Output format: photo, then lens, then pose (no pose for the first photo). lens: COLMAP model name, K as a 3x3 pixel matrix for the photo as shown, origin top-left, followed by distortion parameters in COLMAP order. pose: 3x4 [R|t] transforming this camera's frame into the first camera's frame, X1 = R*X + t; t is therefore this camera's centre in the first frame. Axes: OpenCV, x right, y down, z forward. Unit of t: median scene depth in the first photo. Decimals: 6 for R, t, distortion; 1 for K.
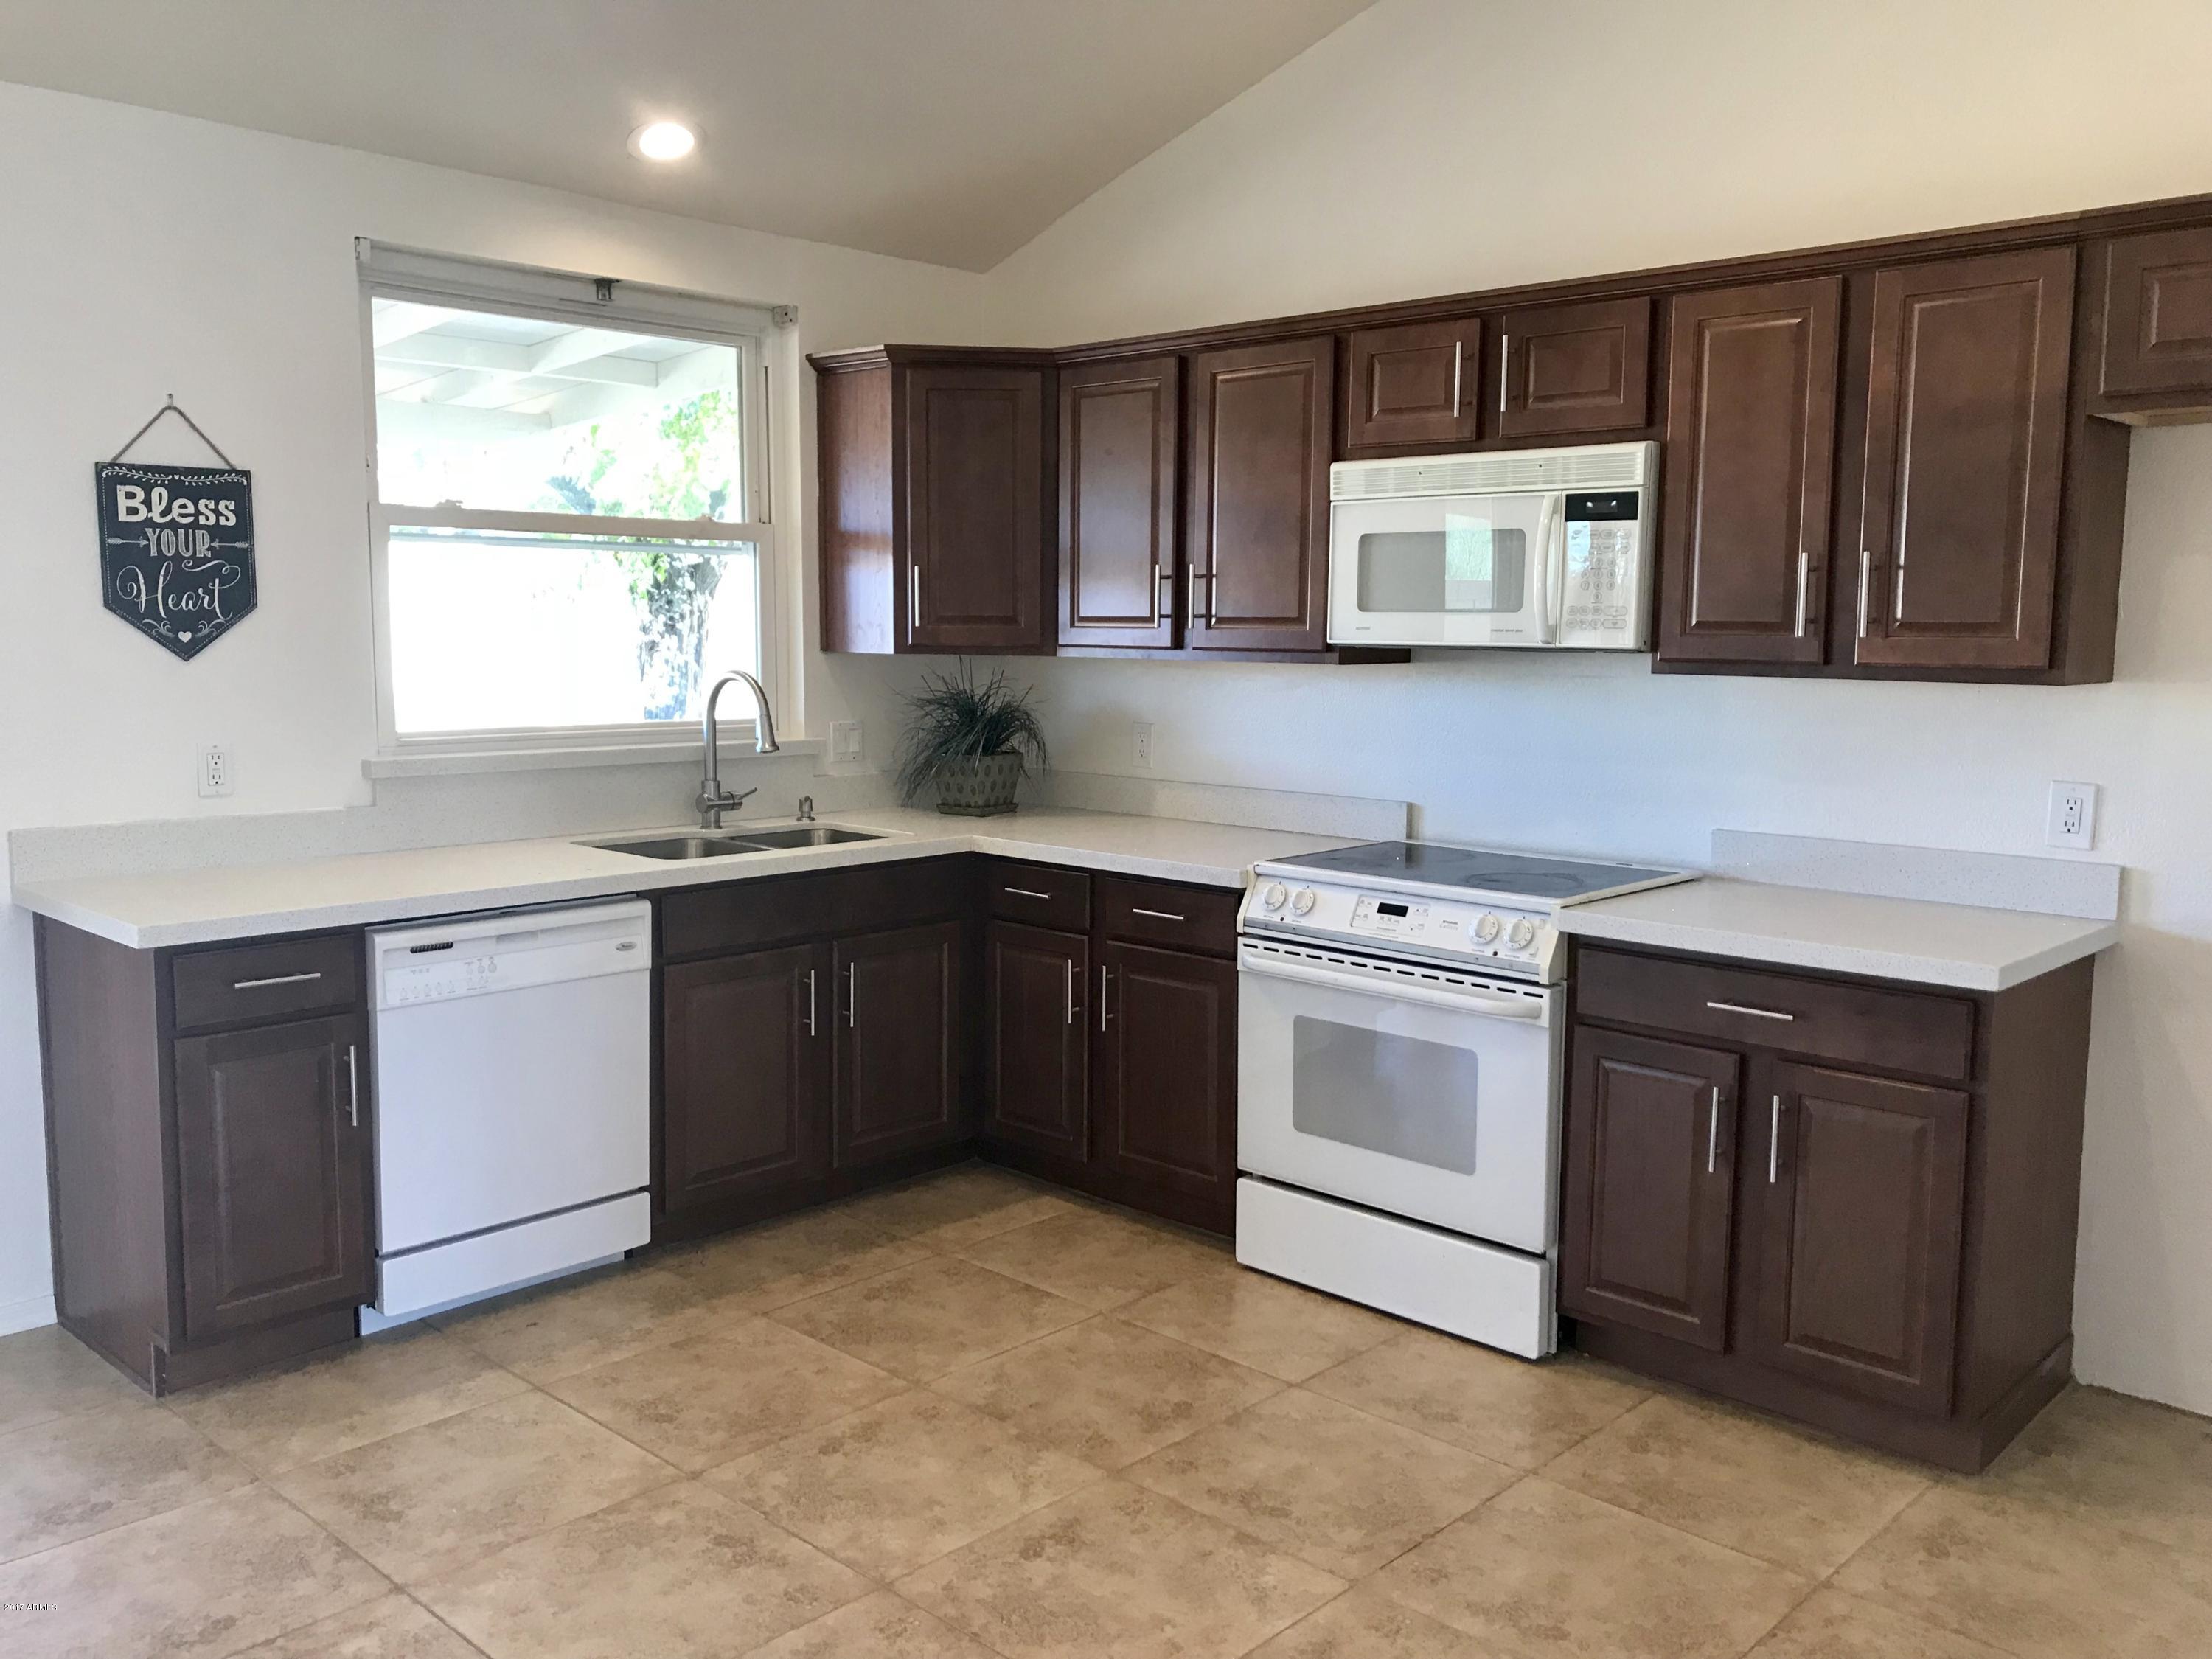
lens RADIAL K [[1819.4, 0, 1092.2], [0, 1819.4, 830.0], [0, 0, 1]] dist [0.040007, -0.054213]
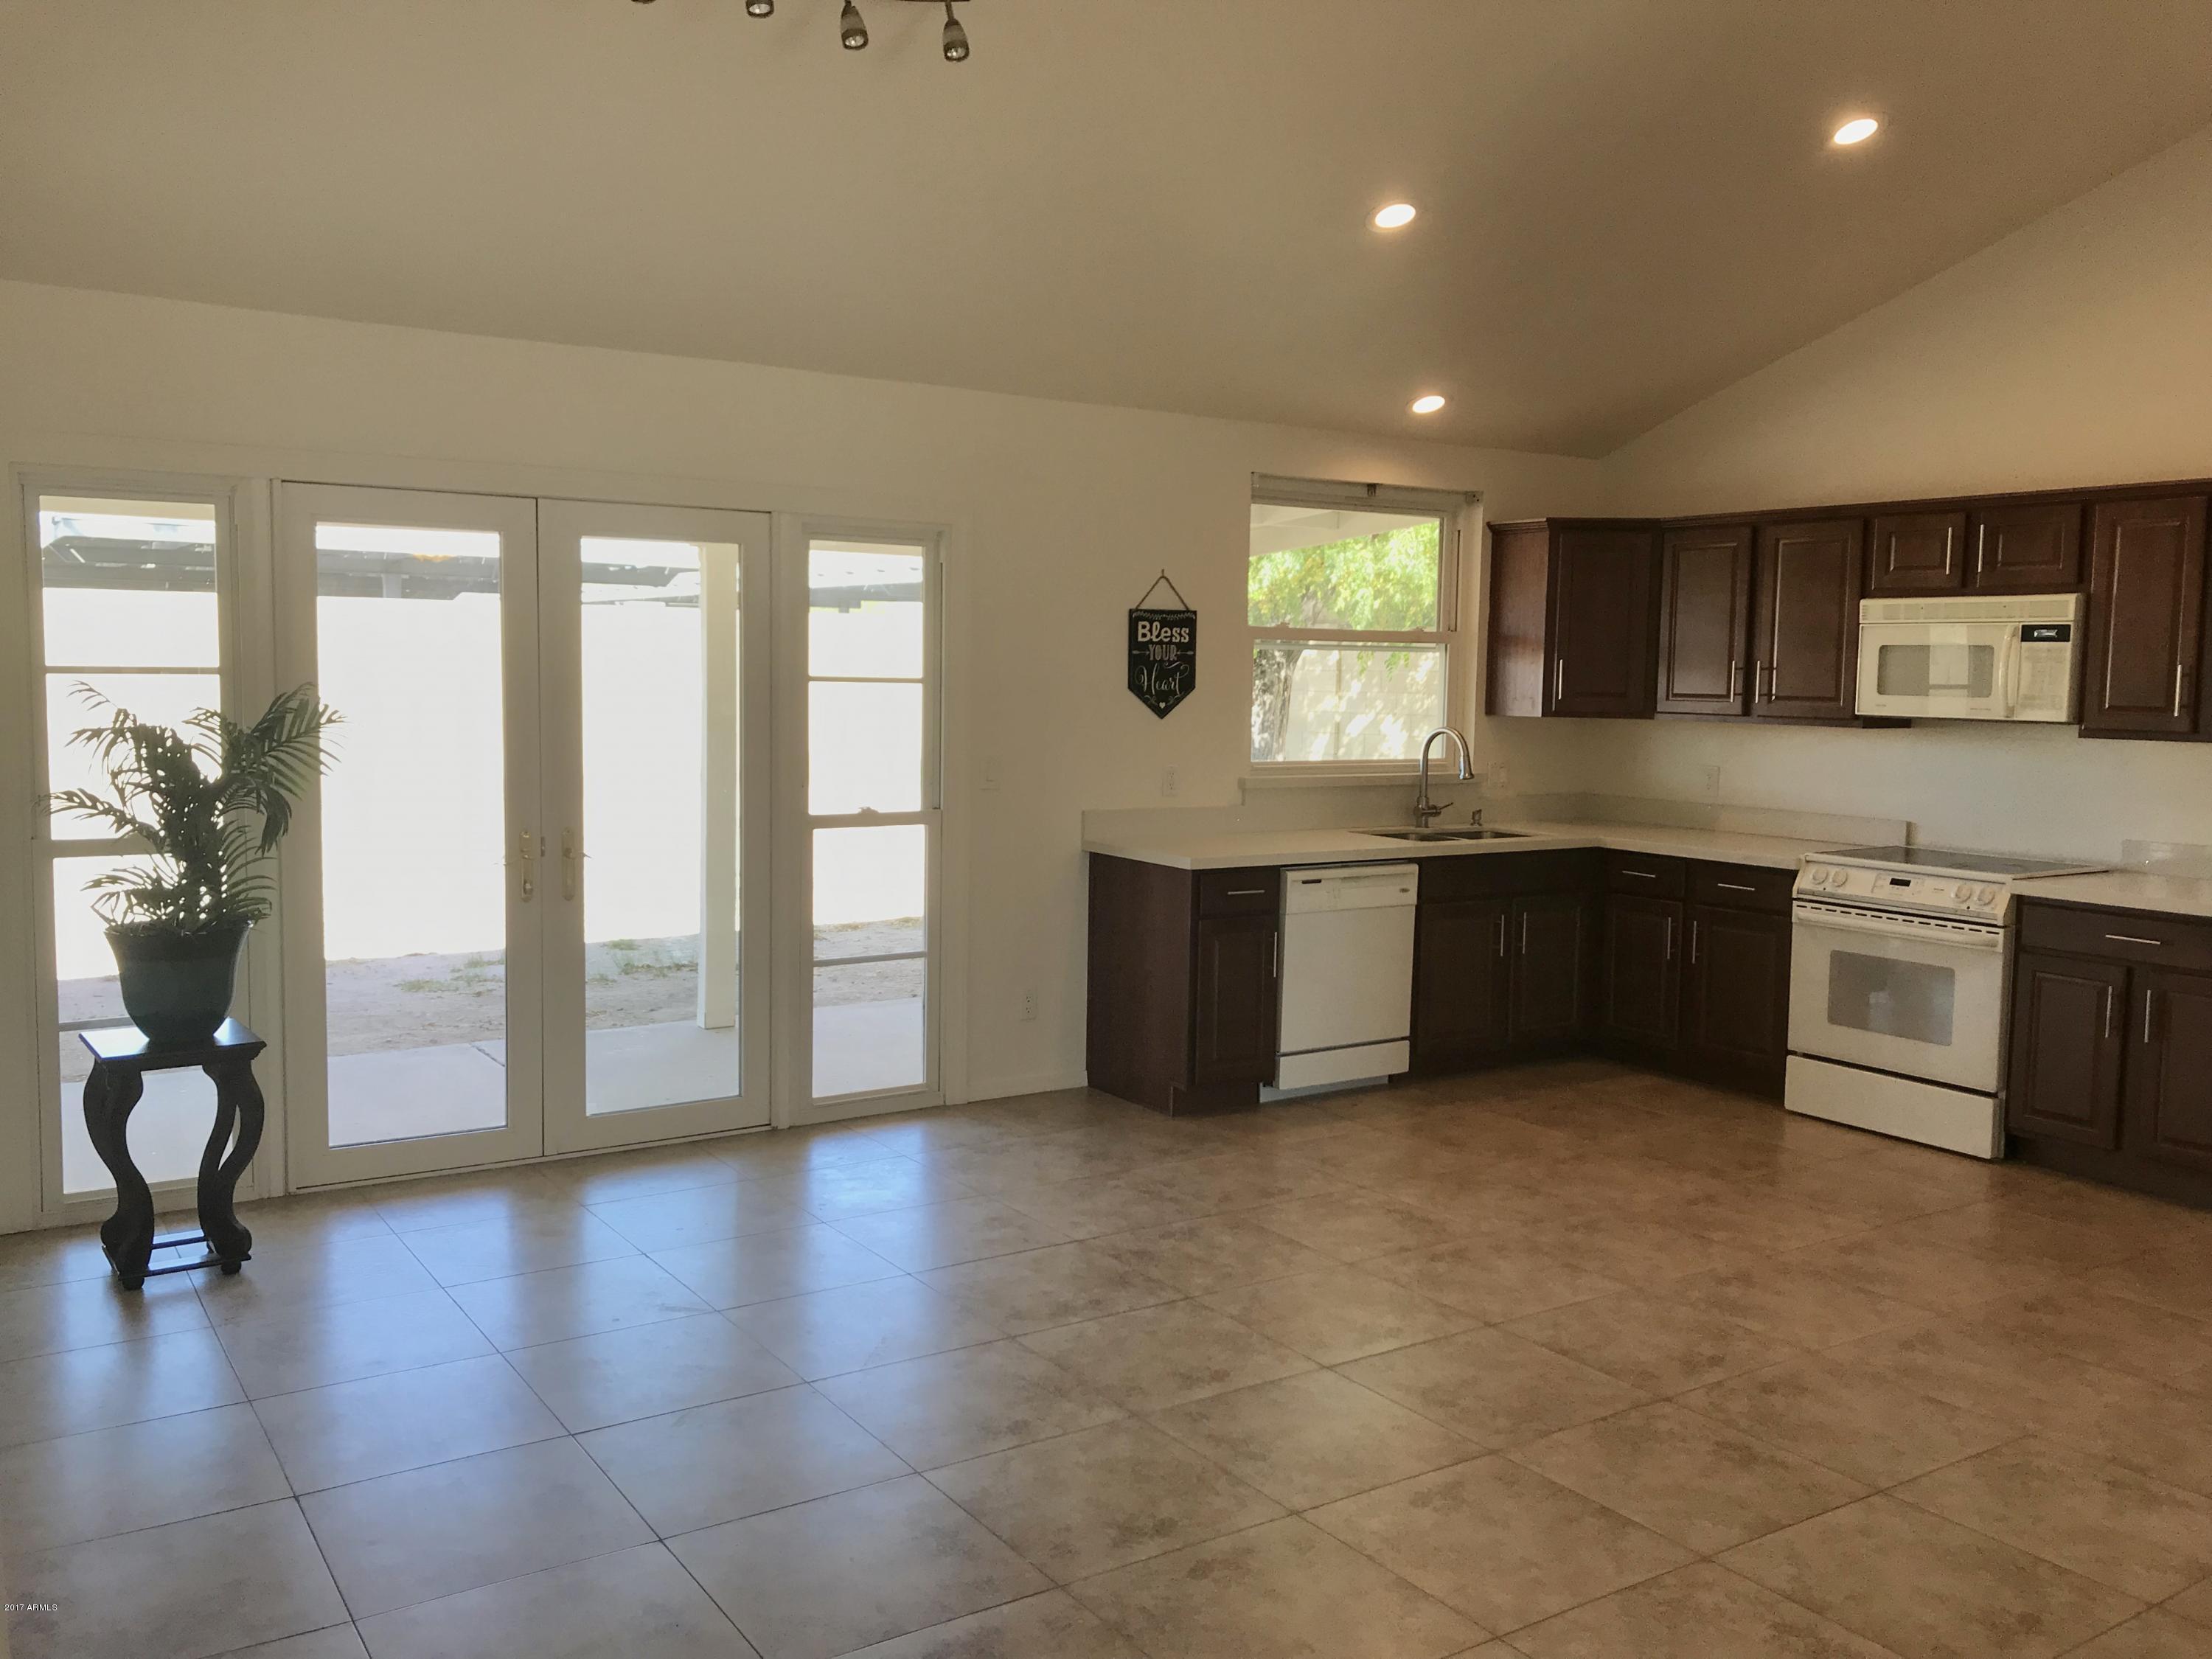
lens RADIAL K [[1819.4, 0, 1092.7], [0, 1819.4, 821.8], [0, 0, 1]] dist [0.040007, -0.054213]
pose [[0.973405, 0.025713, -0.227643, -0.151156], [-0.032970, 0.999060, -0.028137, 0.056122], [0.226705, 0.034894, 0.973338, -0.687034]]
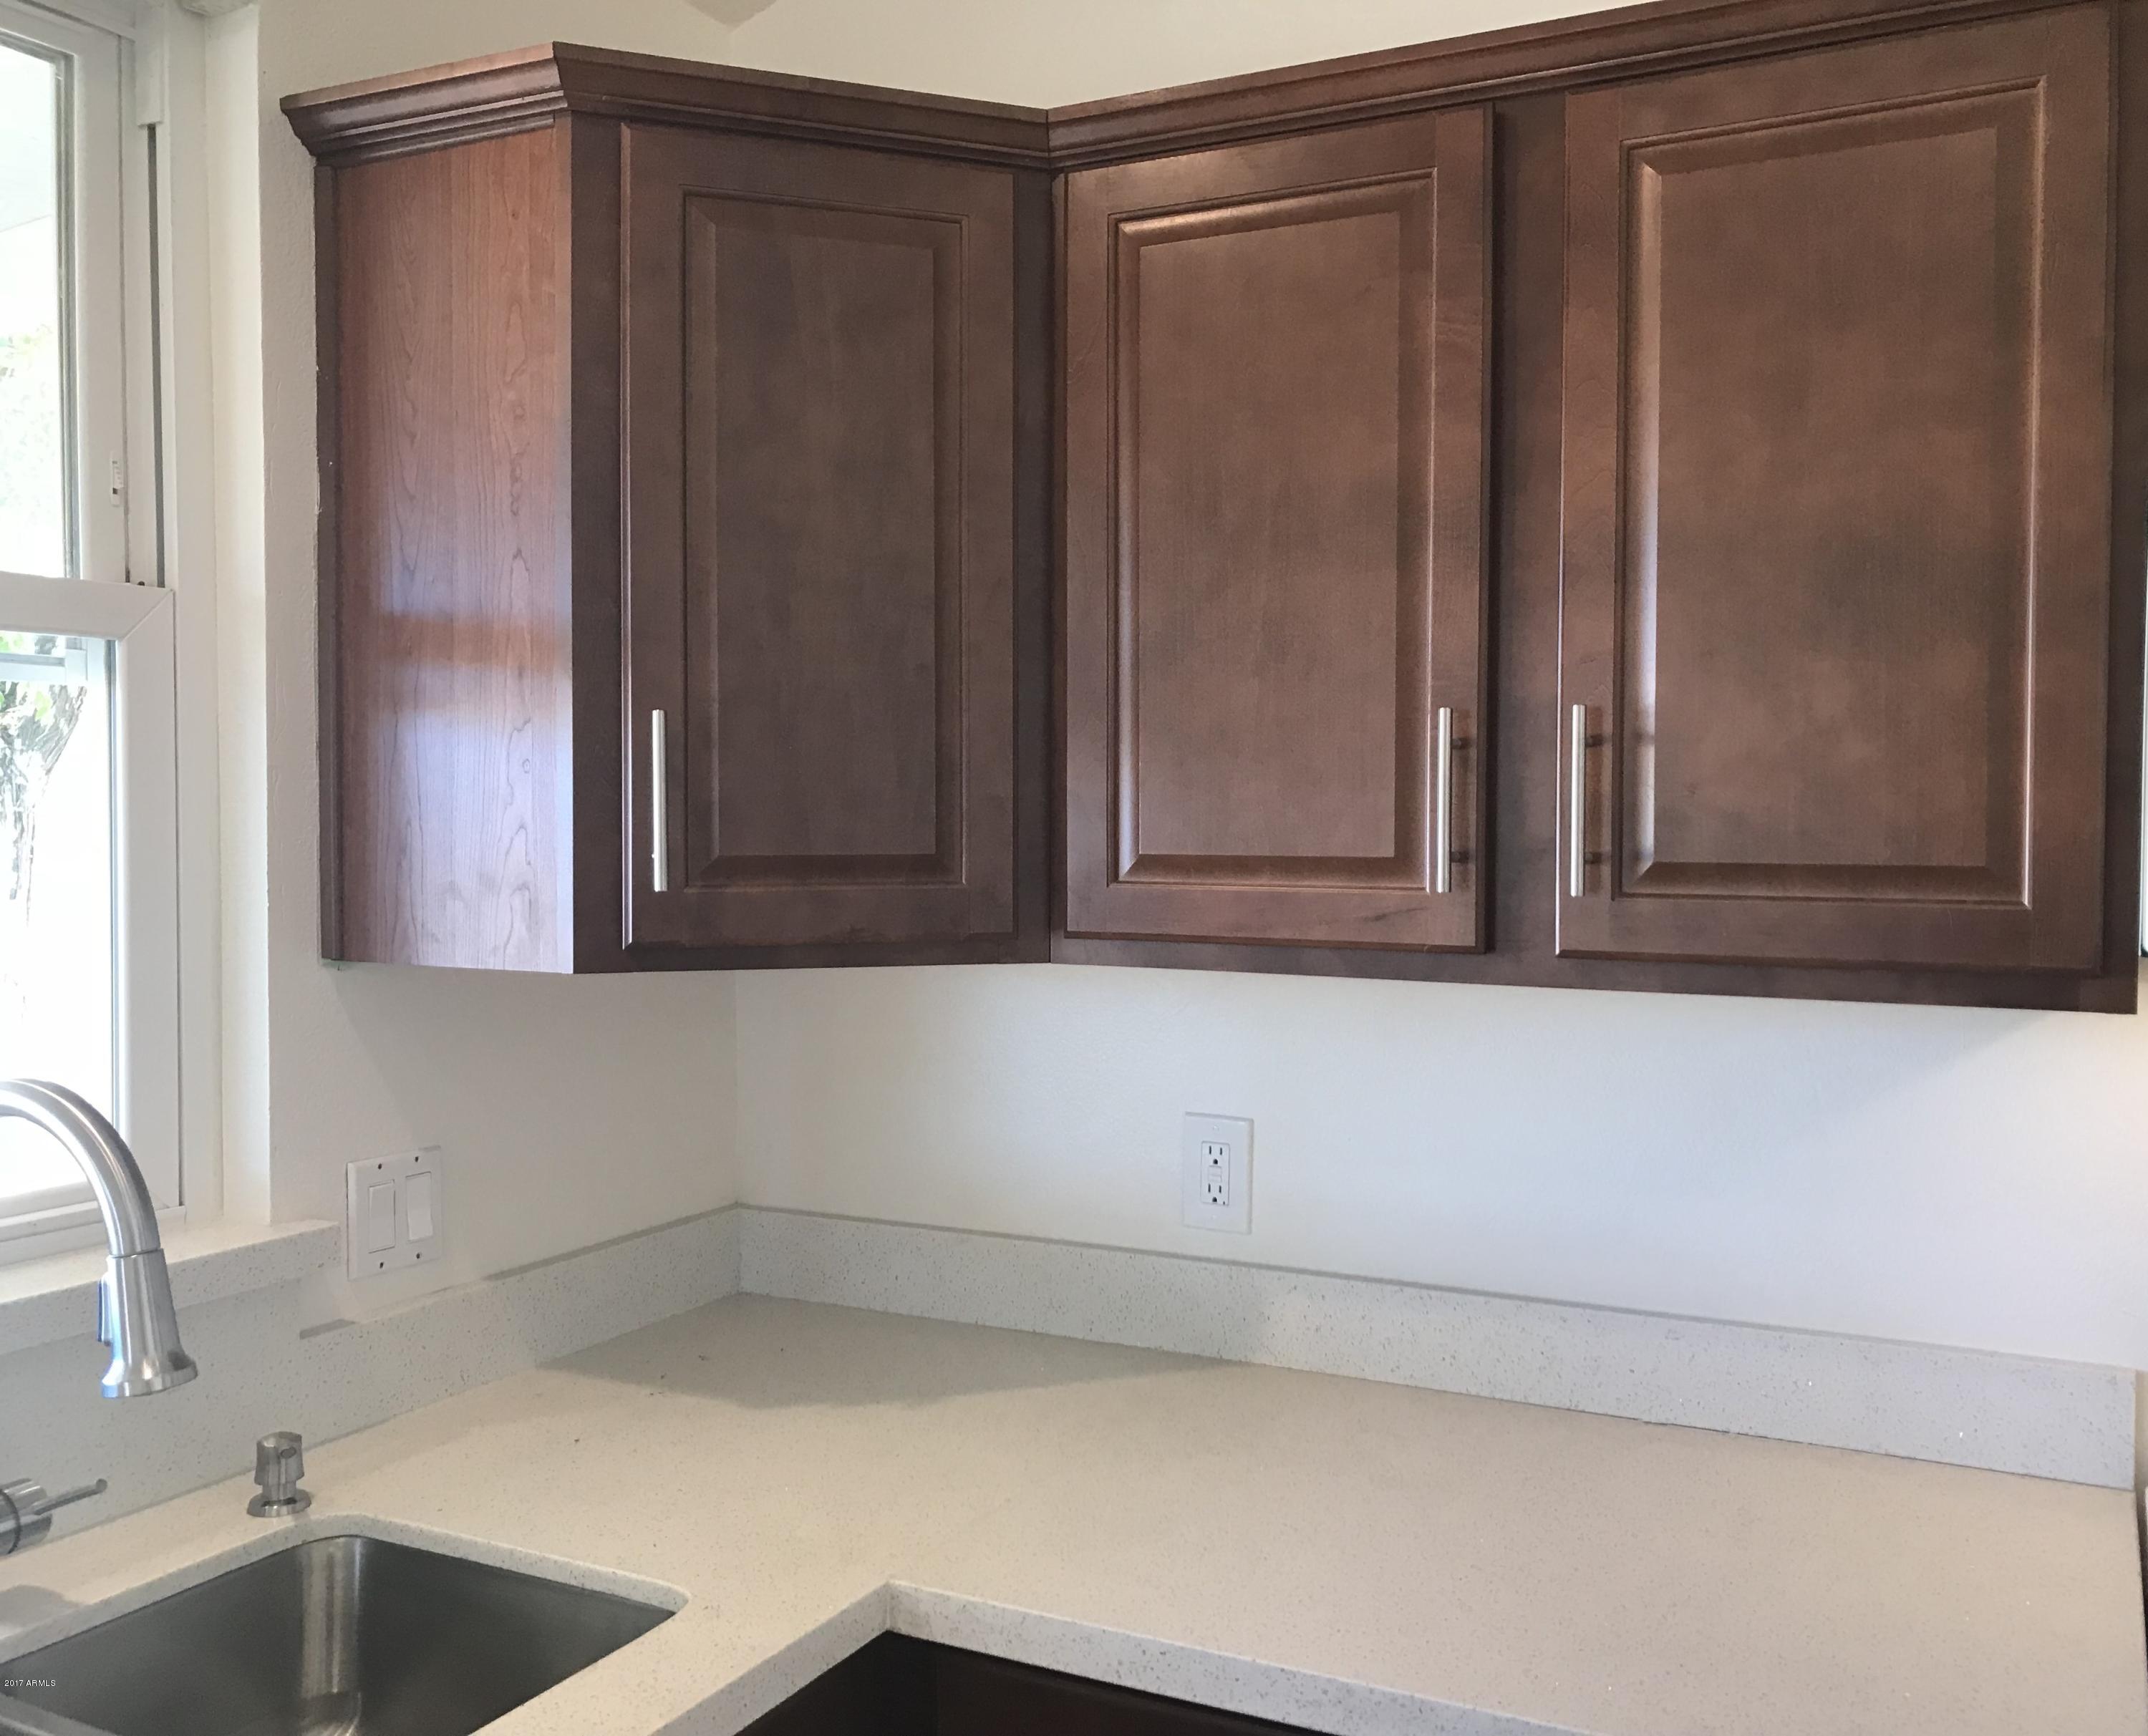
lens RADIAL K [[1890.0, 0, 1120.6], [0, 1890.0, 814.3], [0, 0, 1]] dist [0.029937, -0.024262]
pose [[0.953518, -0.010293, 0.301160, -0.142430], [0.040441, 0.994746, -0.094043, -0.107578], [-0.298609, 0.101851, 0.948925, 0.773245]]
